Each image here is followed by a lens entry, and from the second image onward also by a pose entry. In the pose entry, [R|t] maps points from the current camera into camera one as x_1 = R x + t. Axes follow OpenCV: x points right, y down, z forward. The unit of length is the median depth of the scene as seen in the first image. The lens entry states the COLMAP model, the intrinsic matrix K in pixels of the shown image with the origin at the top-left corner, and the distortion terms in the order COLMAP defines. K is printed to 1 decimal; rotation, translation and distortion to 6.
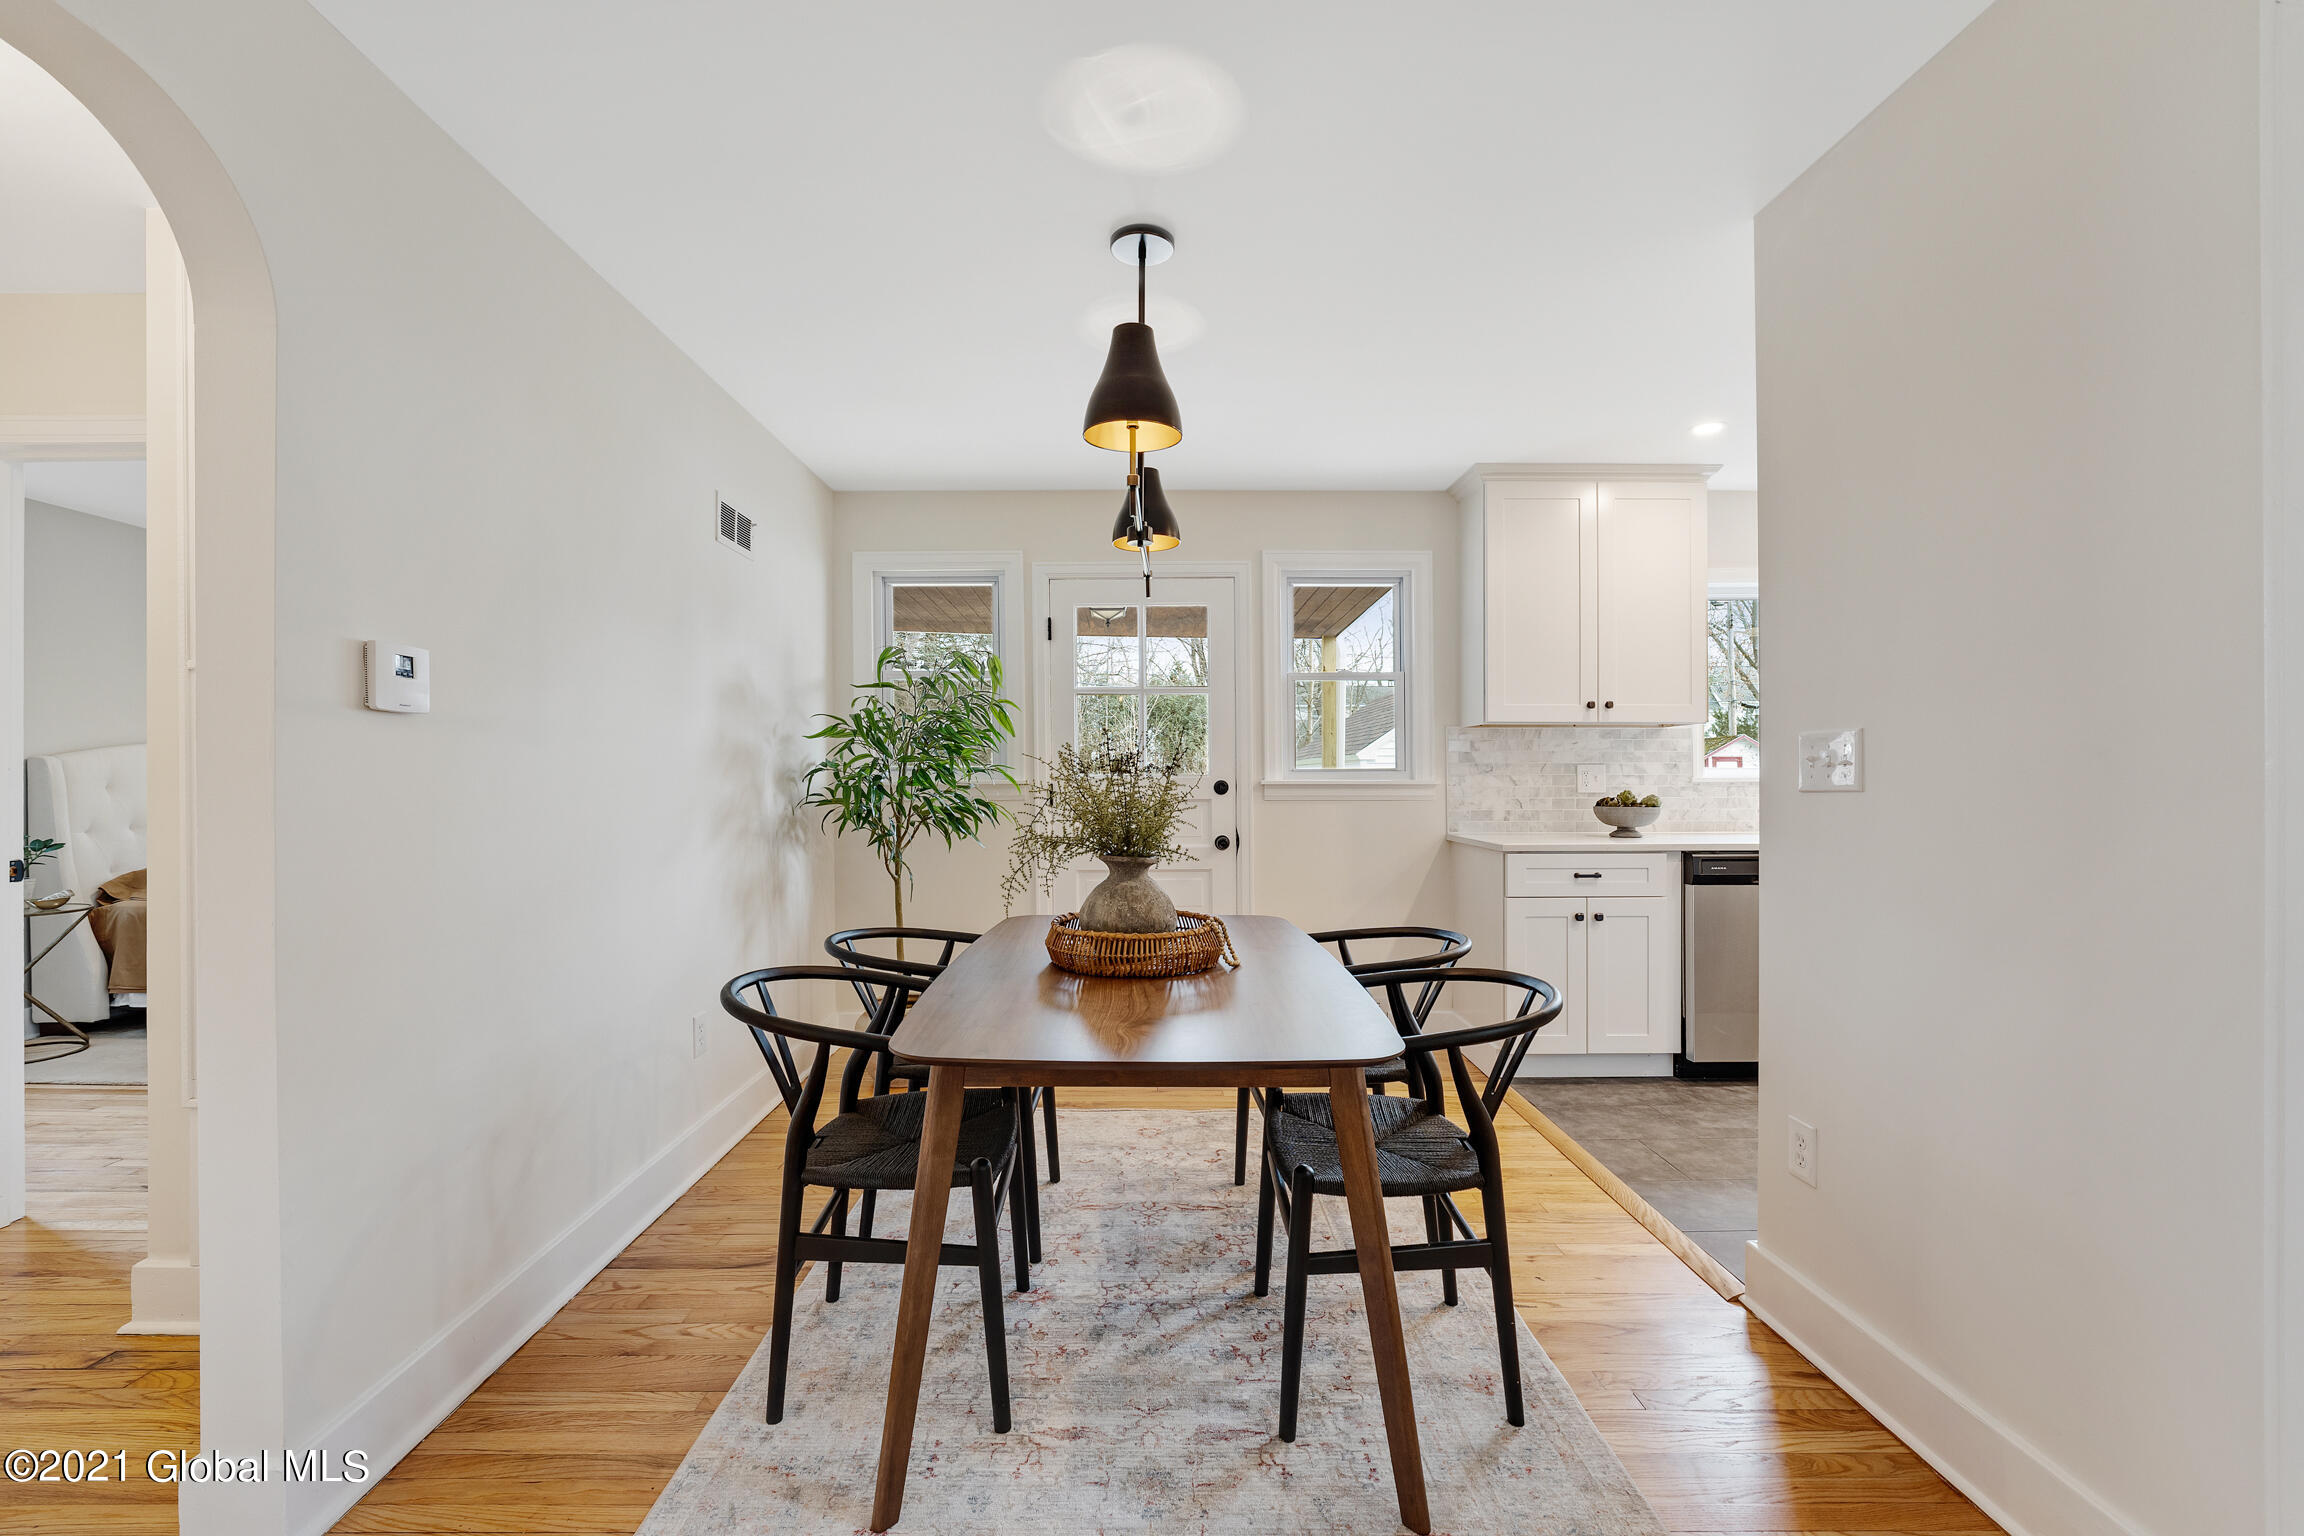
lens RADIAL K [[953.5, 0, 1152.6], [0, 953.5, 779.6], [0, 0, 1]] dist [0.004007, -0.000284]
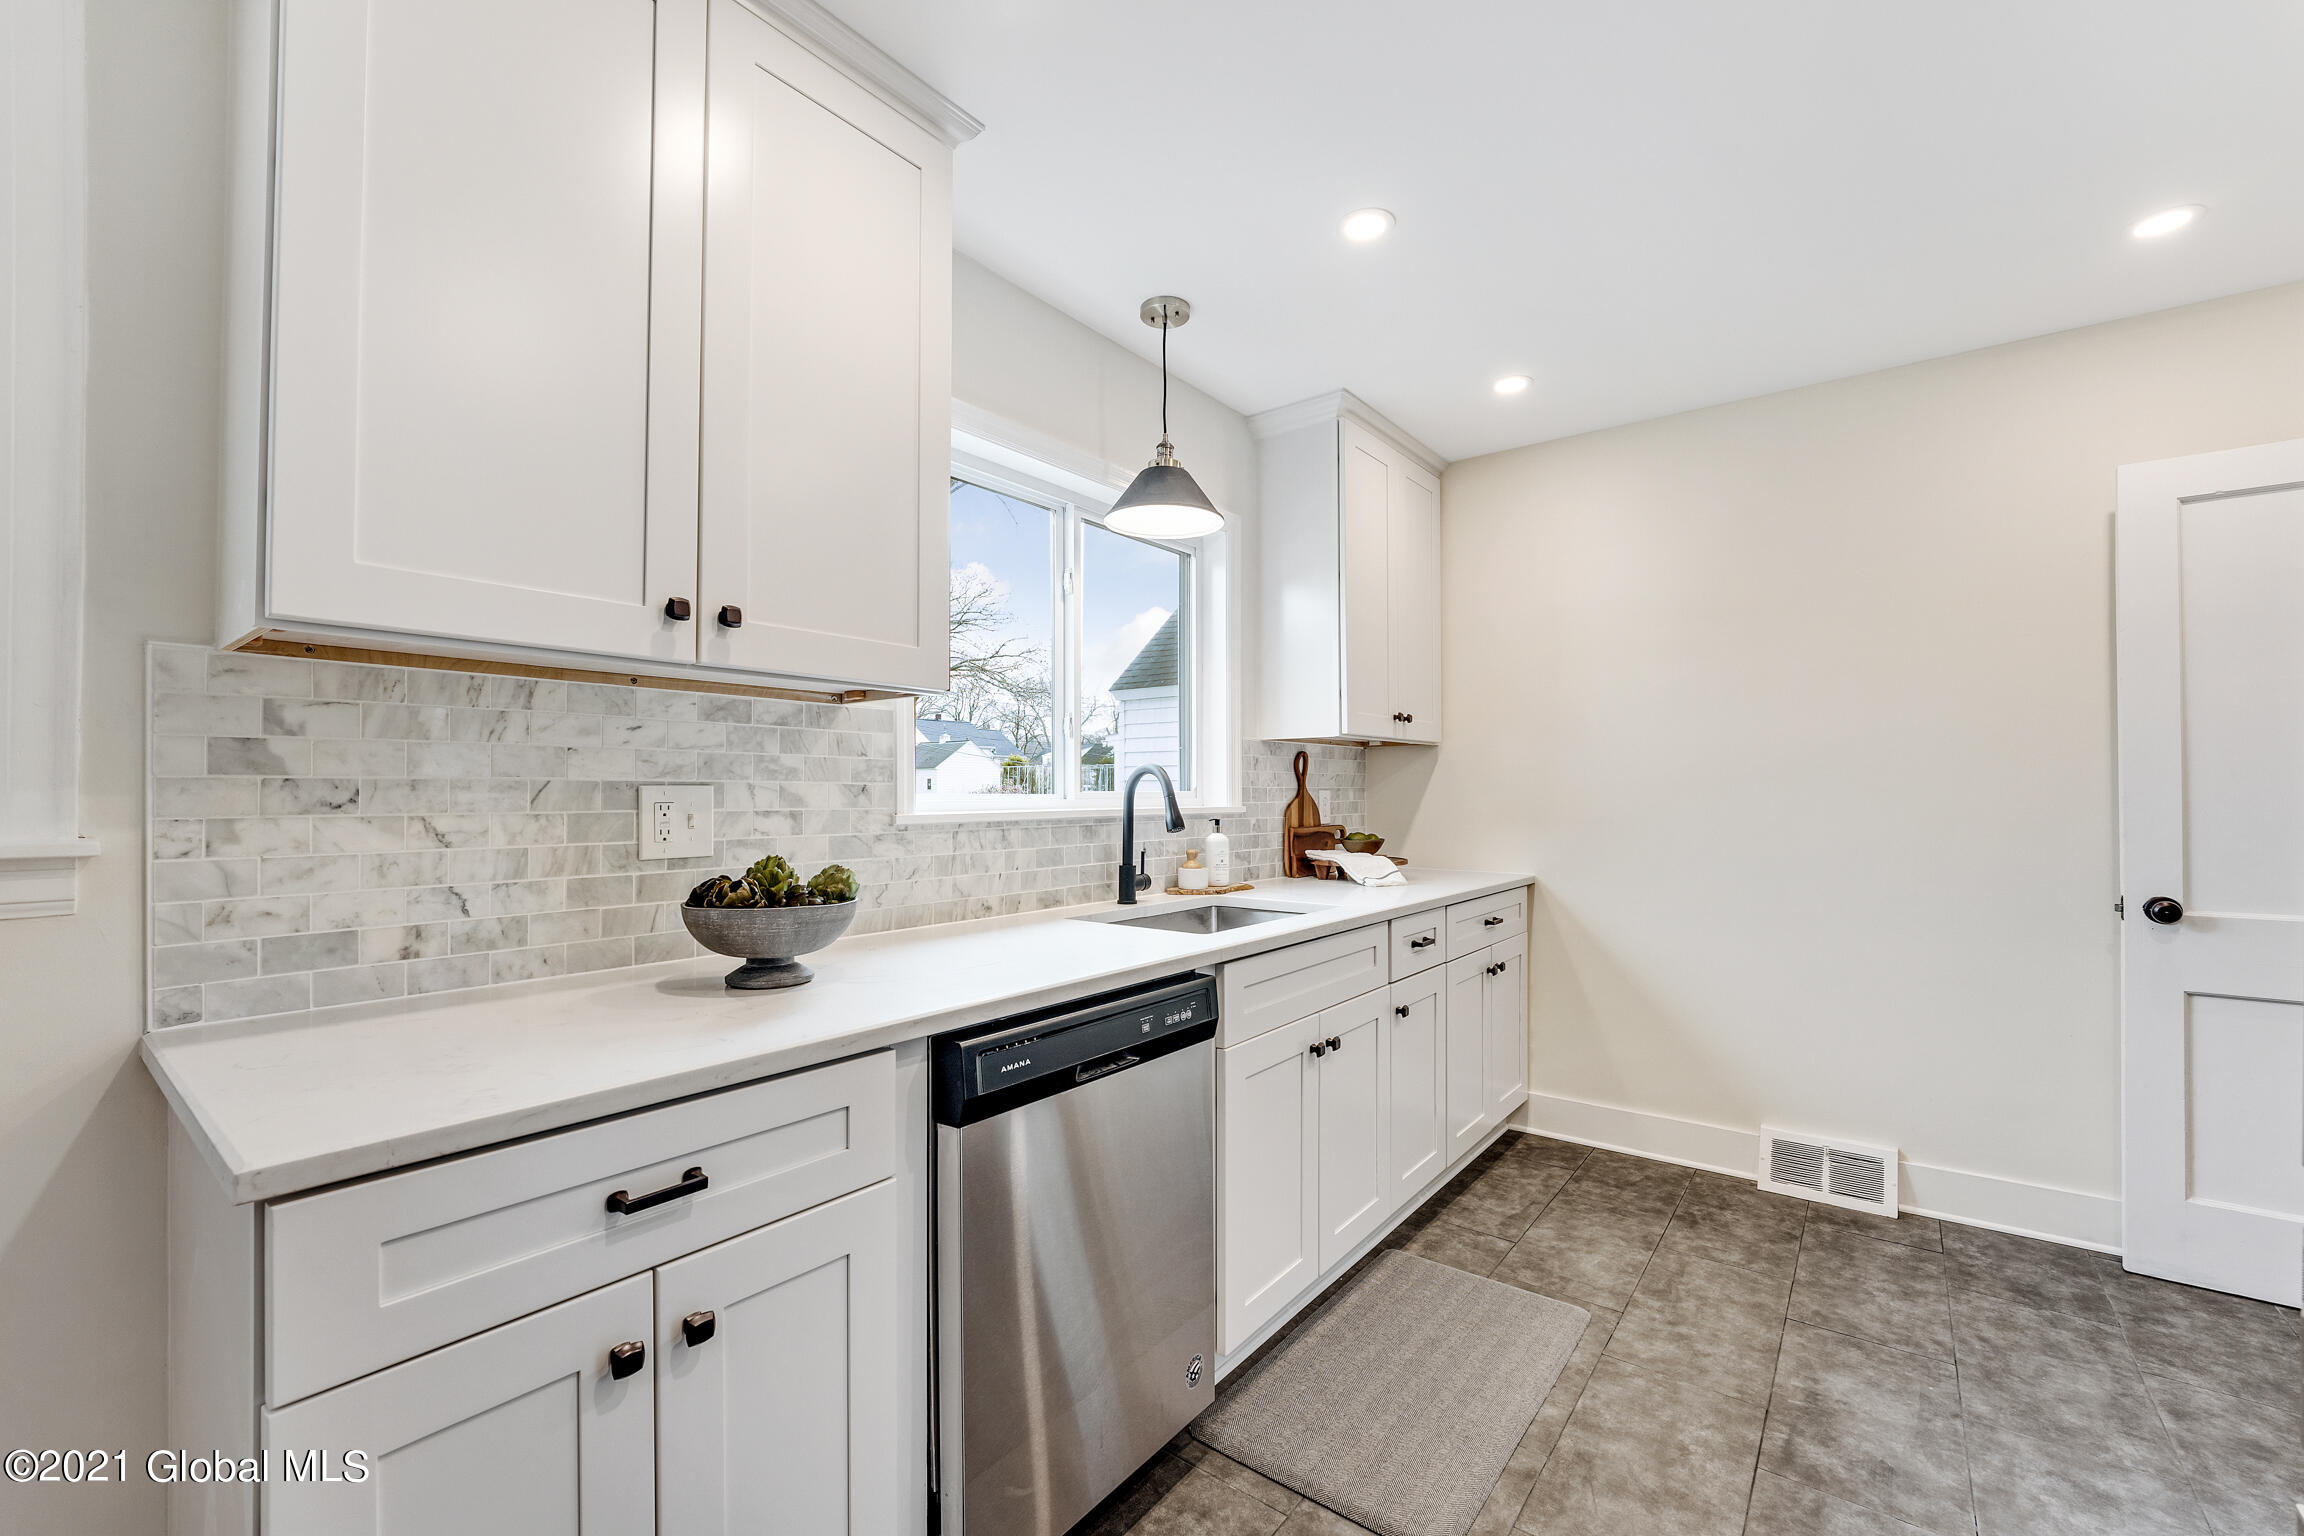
lens RADIAL K [[953.5, 0, 1129.1], [0, 953.5, 785.8], [0, 0, 1]] dist [0.004007, -0.000284]
pose [[0.647646, 0.008513, 0.761894, 0.284125], [-0.003103, 0.999959, -0.008536, -0.012817], [-0.761935, 0.003164, 0.647646, 0.612155]]
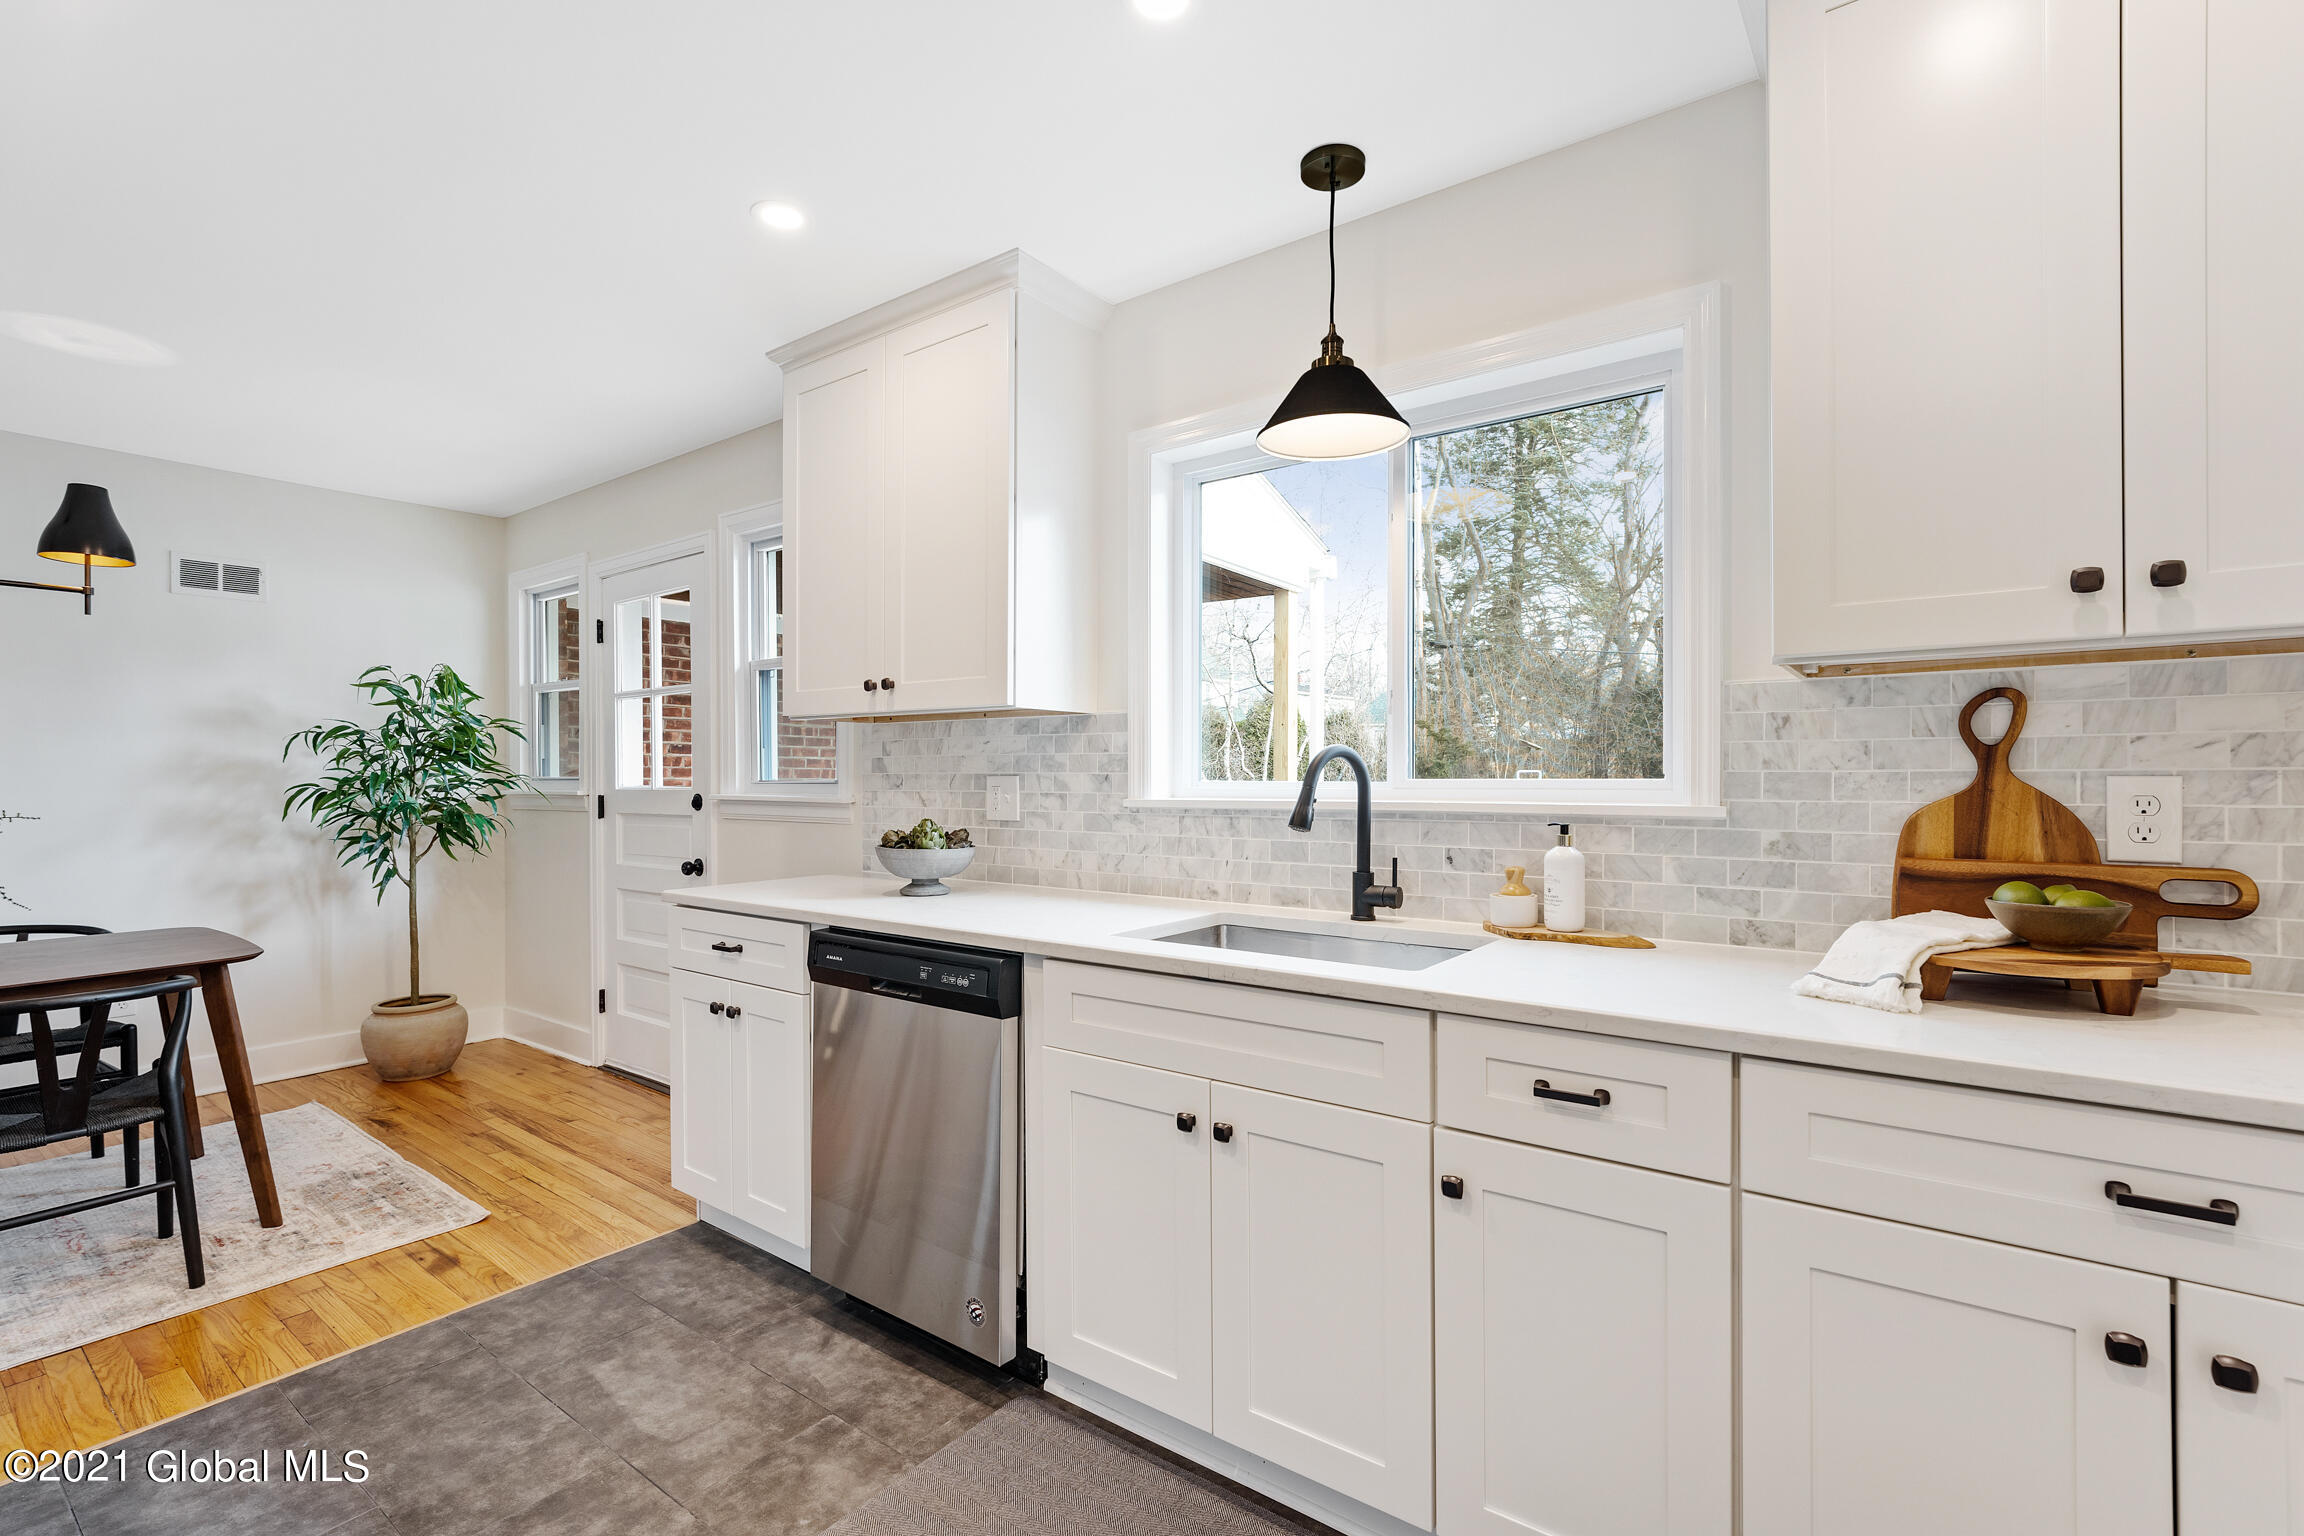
lens RADIAL K [[1022.4, 0, 1146.9], [0, 1022.4, 781.7], [0, 0, 1]] dist [0.003407, 0.000666]
pose [[0.782457, 0.005613, -0.622679, 0.959542], [0.001925, 0.999933, 0.011432, -0.019430], [0.622702, -0.010143, 0.782394, 0.533296]]
